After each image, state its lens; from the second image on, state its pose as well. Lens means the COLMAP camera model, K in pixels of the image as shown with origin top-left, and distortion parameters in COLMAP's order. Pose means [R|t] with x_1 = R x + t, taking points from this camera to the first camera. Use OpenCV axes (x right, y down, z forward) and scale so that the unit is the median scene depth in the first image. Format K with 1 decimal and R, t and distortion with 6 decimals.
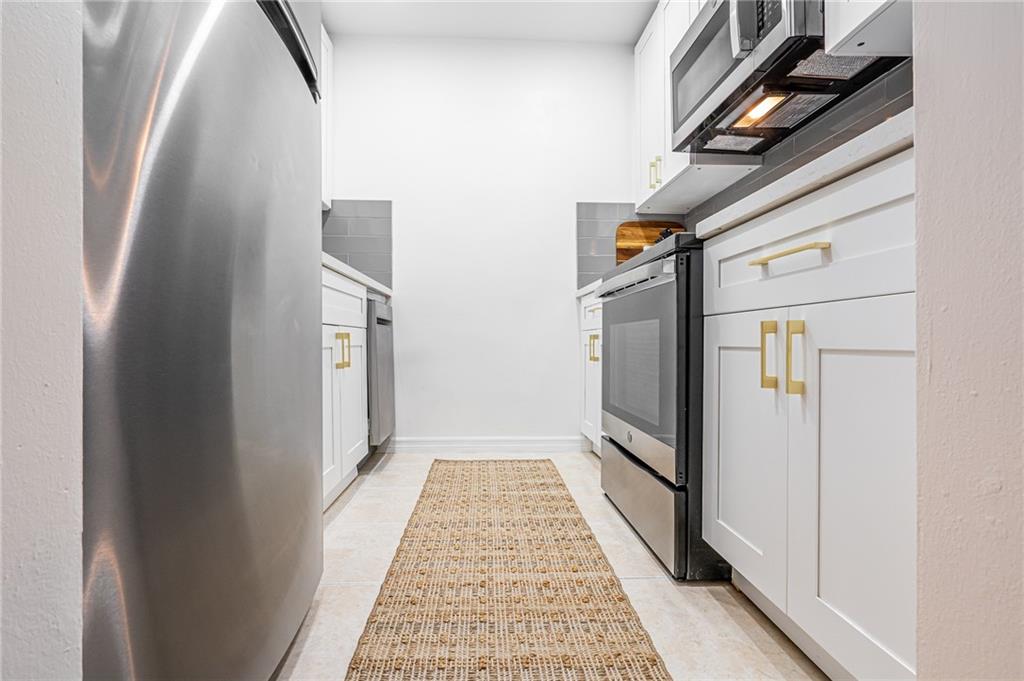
lens RADIAL K [[460.6, 0, 512.5], [0, 460.6, 355.2], [0, 0, 1]] dist [-0.001028, -0.000002]
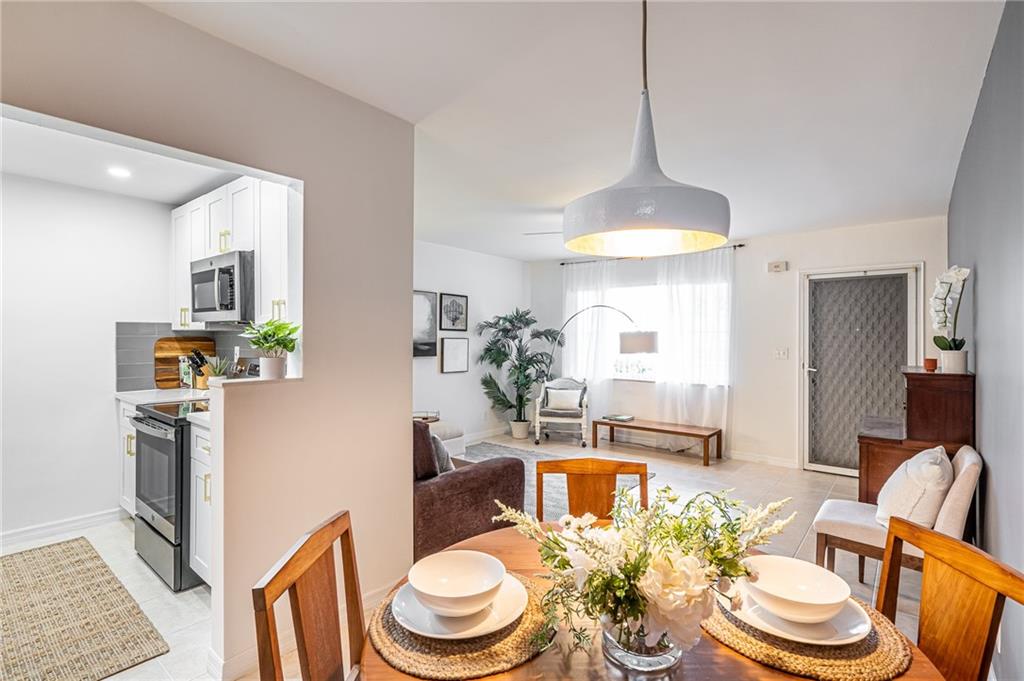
lens RADIAL K [[482.6, 0, 515.3], [0, 482.6, 336.9], [0, 0, 1]] dist [0.000608, 0.000530]
pose [[0.677575, 0.017311, 0.735250, -0.112169], [0.005794, 0.999566, -0.028874, -0.309609], [-0.735431, 0.023824, 0.677181, -0.860684]]
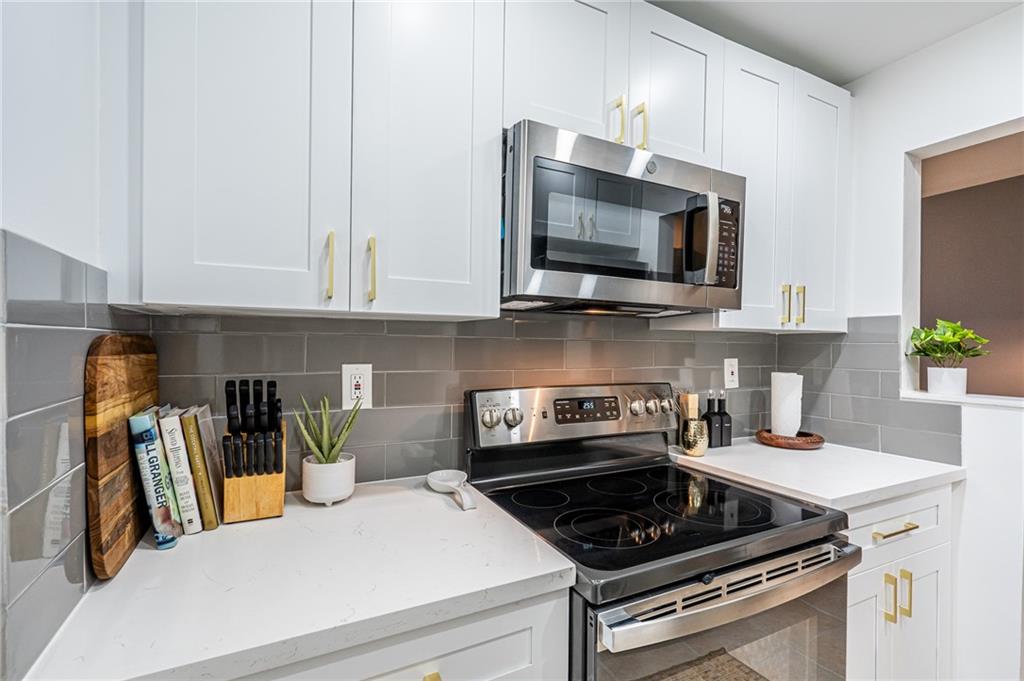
lens RADIAL K [[469.3, 0, 514.8], [0, 469.3, 338.5], [0, 0, 1]] dist [-0.000392, 0.000474]
pose [[-0.398441, 0.021081, 0.916952, -0.148596], [0.021806, 0.999671, -0.013507, -0.352064], [-0.916935, 0.014613, -0.398769, 1.116322]]
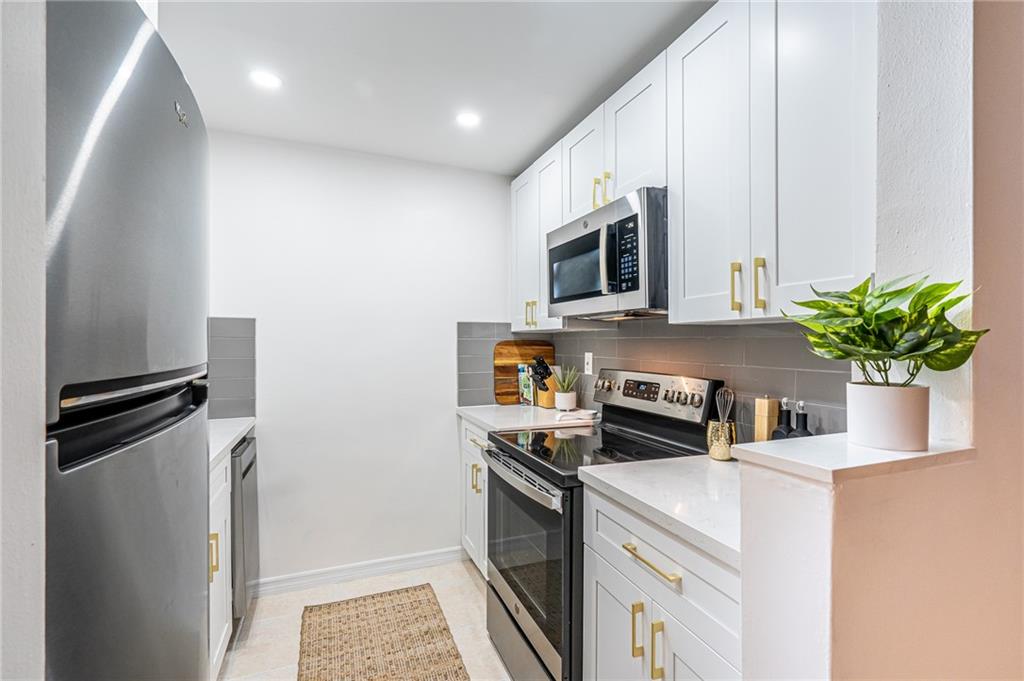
lens RADIAL K [[472.4, 0, 532.3], [0, 472.4, 345.6], [0, 0, 1]] dist [0.000637, 0.000288]
pose [[0.940732, 0.015967, 0.338775, -0.077001], [-0.007727, 0.999641, -0.025658, -0.316536], [-0.339063, 0.021519, 0.940517, -0.069922]]
